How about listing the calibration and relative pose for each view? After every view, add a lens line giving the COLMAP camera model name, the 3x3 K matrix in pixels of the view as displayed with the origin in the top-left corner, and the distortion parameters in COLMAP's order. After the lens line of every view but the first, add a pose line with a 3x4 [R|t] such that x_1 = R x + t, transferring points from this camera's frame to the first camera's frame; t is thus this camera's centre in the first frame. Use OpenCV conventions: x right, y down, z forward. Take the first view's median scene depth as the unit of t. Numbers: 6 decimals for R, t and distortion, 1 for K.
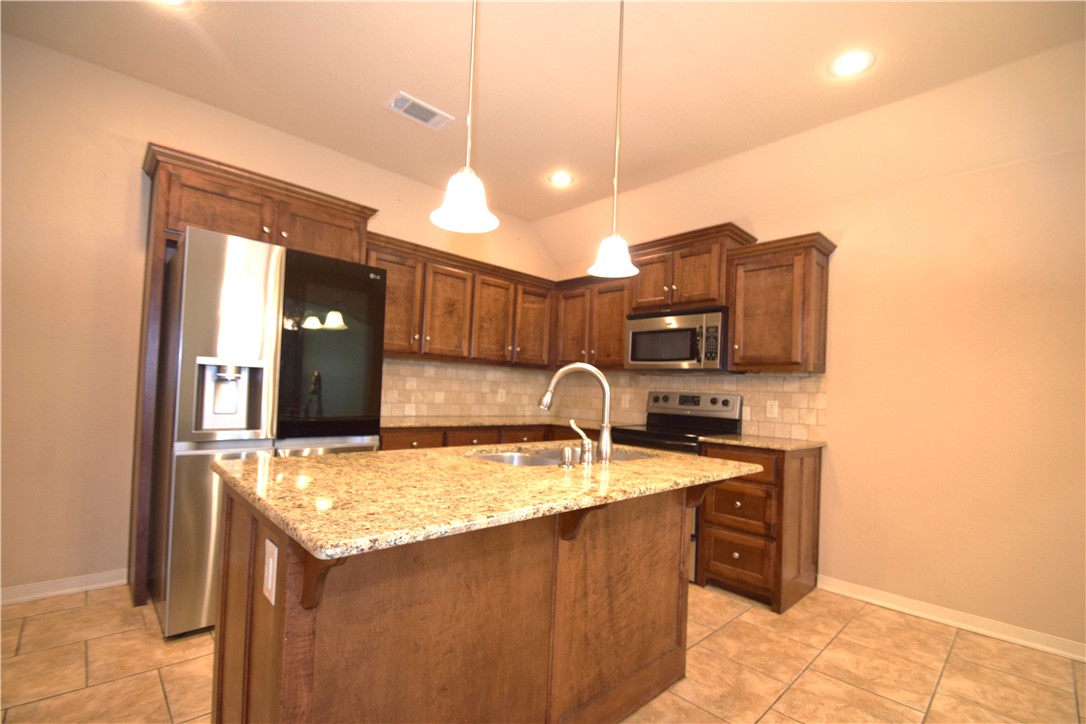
lens RADIAL K [[477.5, 0, 541.0], [0, 477.5, 379.2], [0, 0, 1]] dist [0.013093, -0.017567]
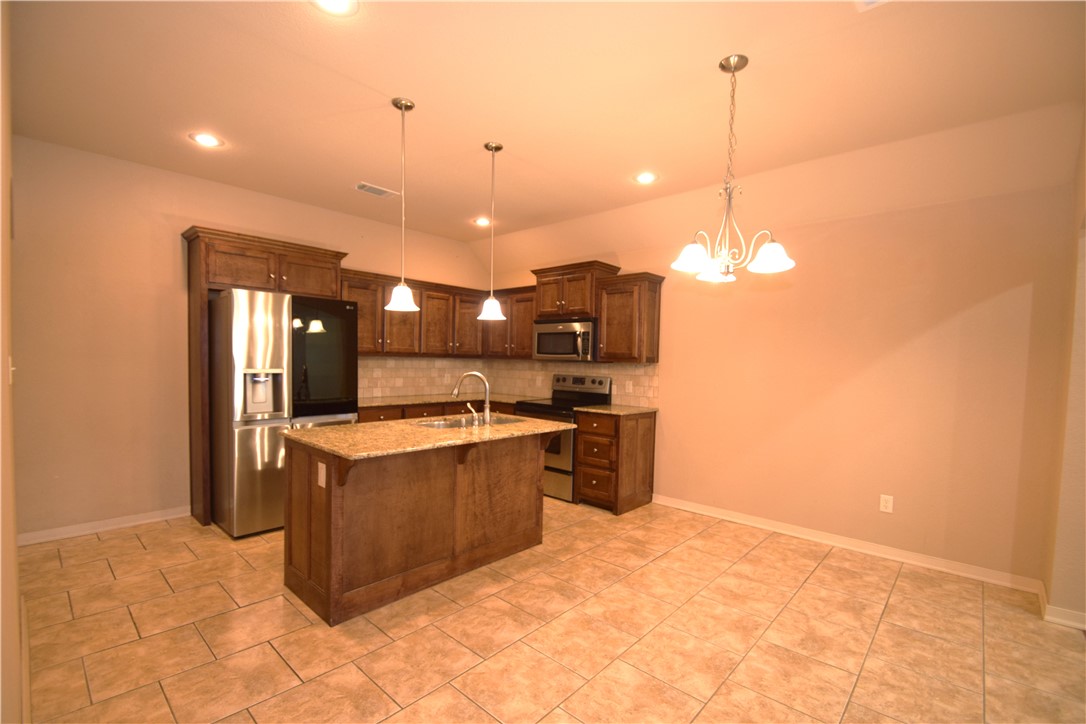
lens RADIAL K [[477.5, 0, 541.0], [0, 477.5, 379.2], [0, 0, 1]] dist [0.013093, -0.017567]
pose [[0.997507, -0.024113, 0.066314, 0.124768], [0.019499, 0.997400, 0.069371, -0.071947], [-0.067814, -0.067905, 0.995384, -0.469564]]
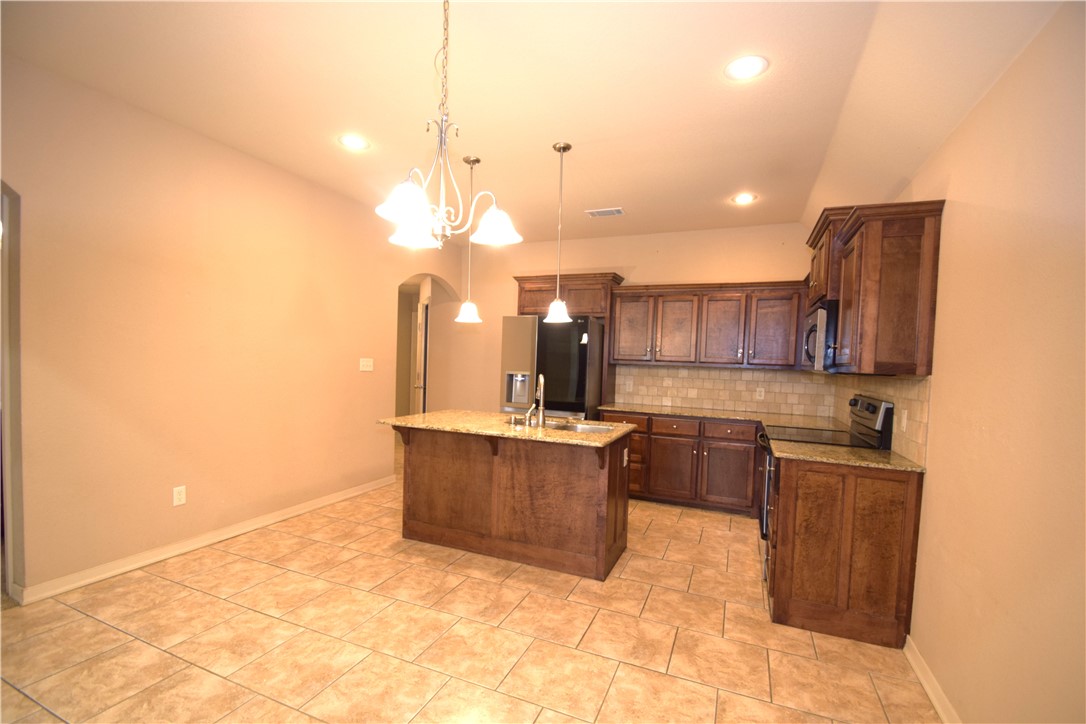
lens RADIAL K [[477.5, 0, 541.0], [0, 477.5, 379.2], [0, 0, 1]] dist [0.013093, -0.017567]
pose [[0.397497, 0.005258, -0.917588, 1.026340], [0.007424, 0.999932, 0.008946, -0.017943], [0.917574, -0.010368, 0.397431, 0.149367]]
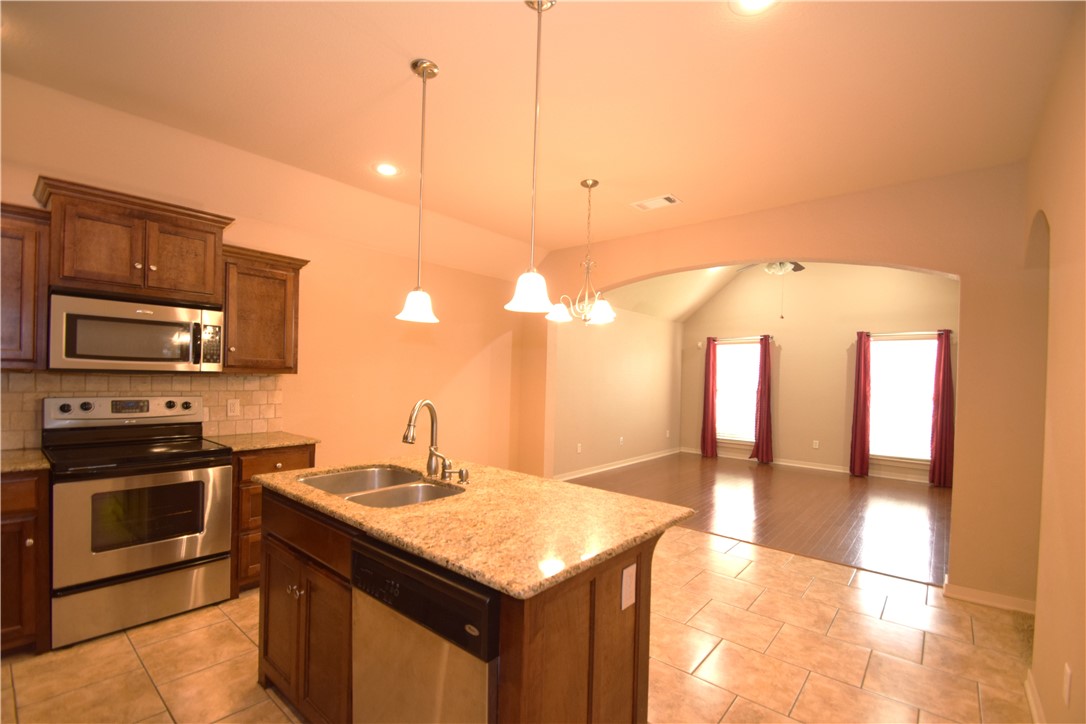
lens RADIAL K [[477.5, 0, 541.0], [0, 477.5, 379.2], [0, 0, 1]] dist [0.013093, -0.017567]
pose [[-0.105644, -0.053488, 0.992964, -0.643696], [-0.055064, 0.997335, 0.047865, -0.089263], [-0.992878, -0.049620, -0.108308, 0.486146]]
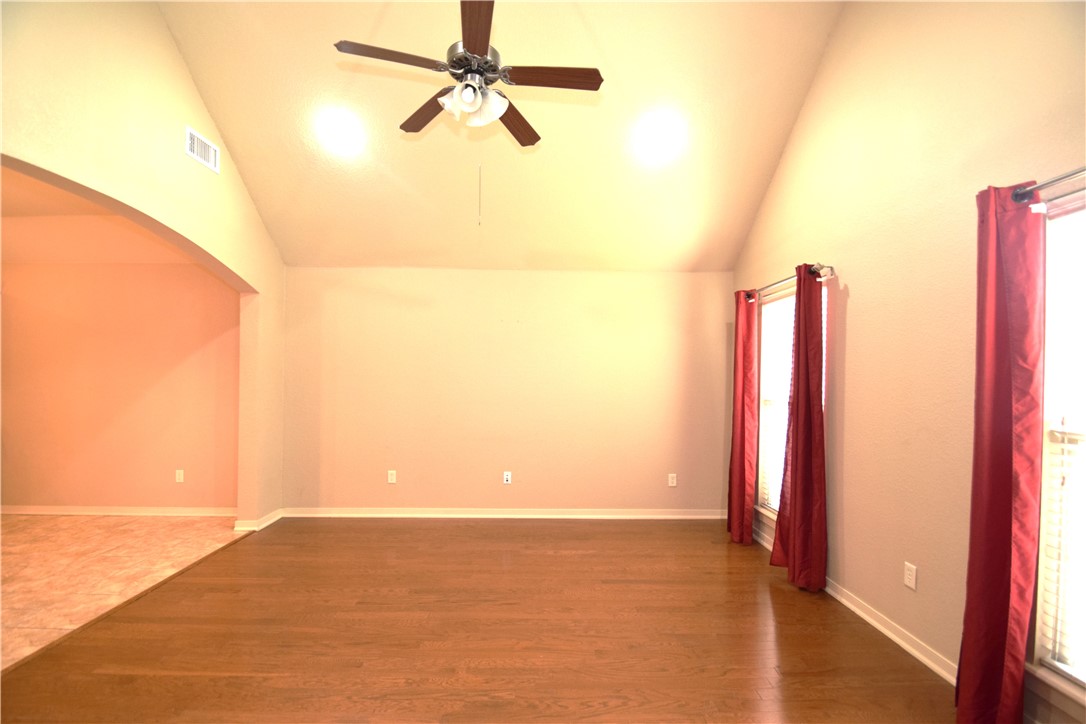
lens RADIAL K [[477.5, 0, 541.0], [0, 477.5, 379.2], [0, 0, 1]] dist [0.013093, -0.017567]
pose [[0.679223, -0.045659, 0.732510, 0.665475], [0.001905, 0.998169, 0.060452, -0.089317], [-0.733929, -0.039665, 0.678067, -1.293989]]
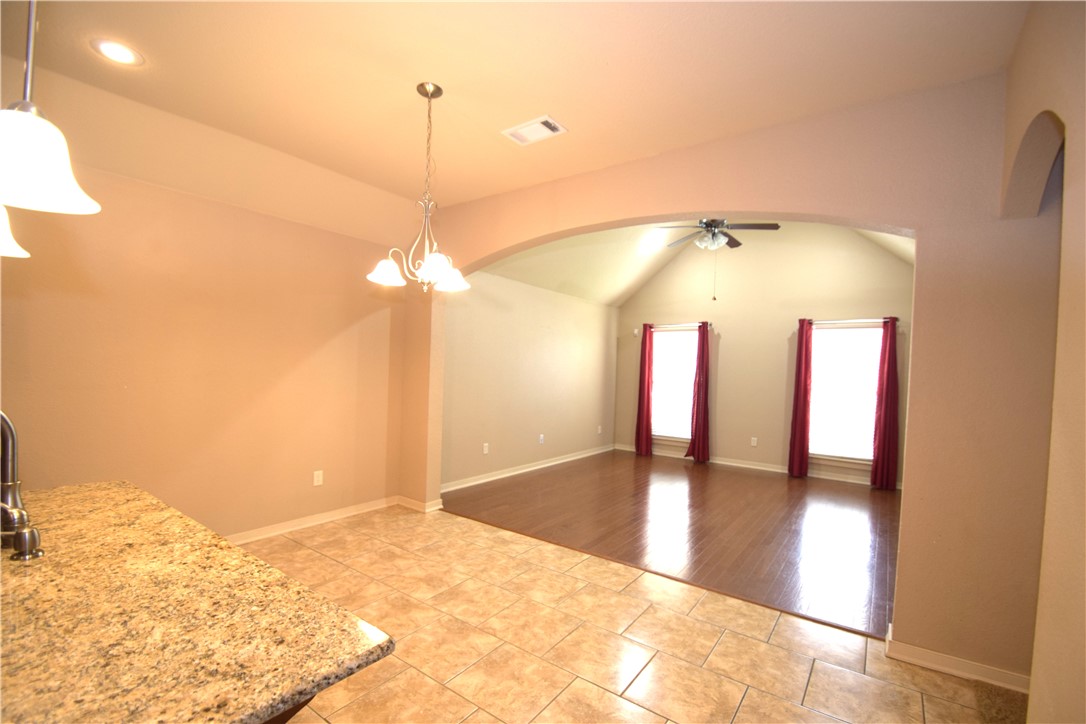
lens RADIAL K [[477.5, 0, 541.0], [0, 477.5, 379.2], [0, 0, 1]] dist [0.013093, -0.017567]
pose [[-0.180415, -0.074184, 0.980789, -0.371778], [-0.067631, 0.995727, 0.062874, -0.082737], [-0.981263, -0.054988, -0.184662, 0.214047]]
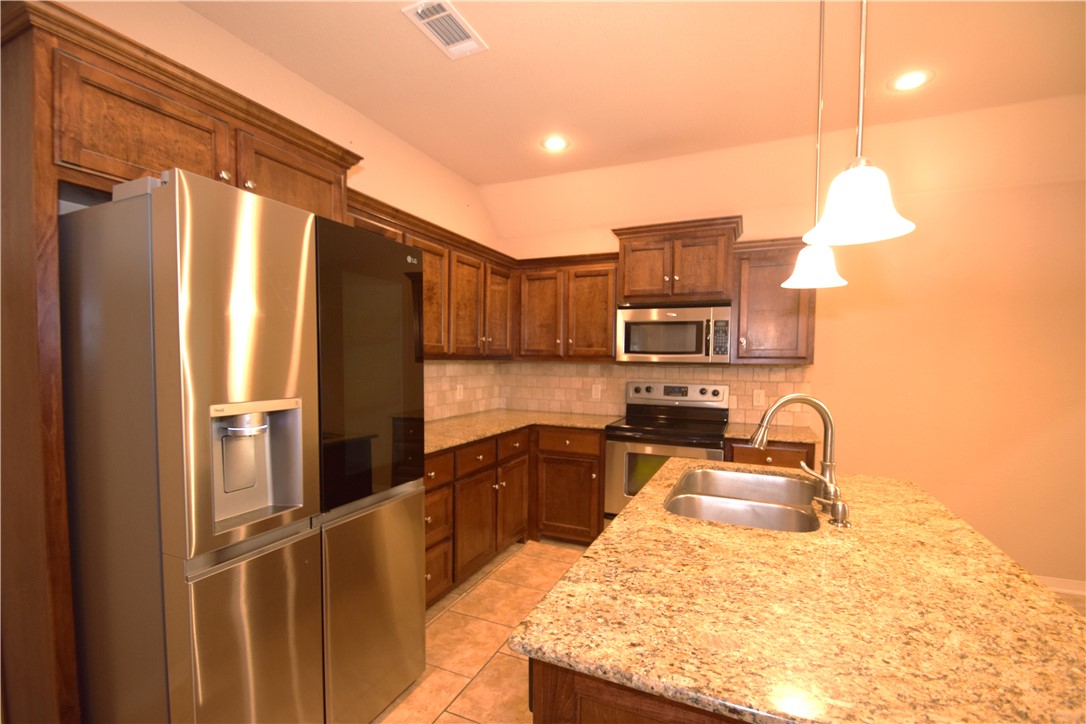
lens RADIAL K [[478.2, 0, 540.3], [0, 478.2, 380.3], [0, 0, 1]] dist [0.000732, -0.009835]
pose [[0.924141, -0.050081, 0.378756, -0.387400], [0.019387, 0.996241, 0.084425, -0.079923], [-0.381560, -0.070677, 0.921638, 0.223286]]
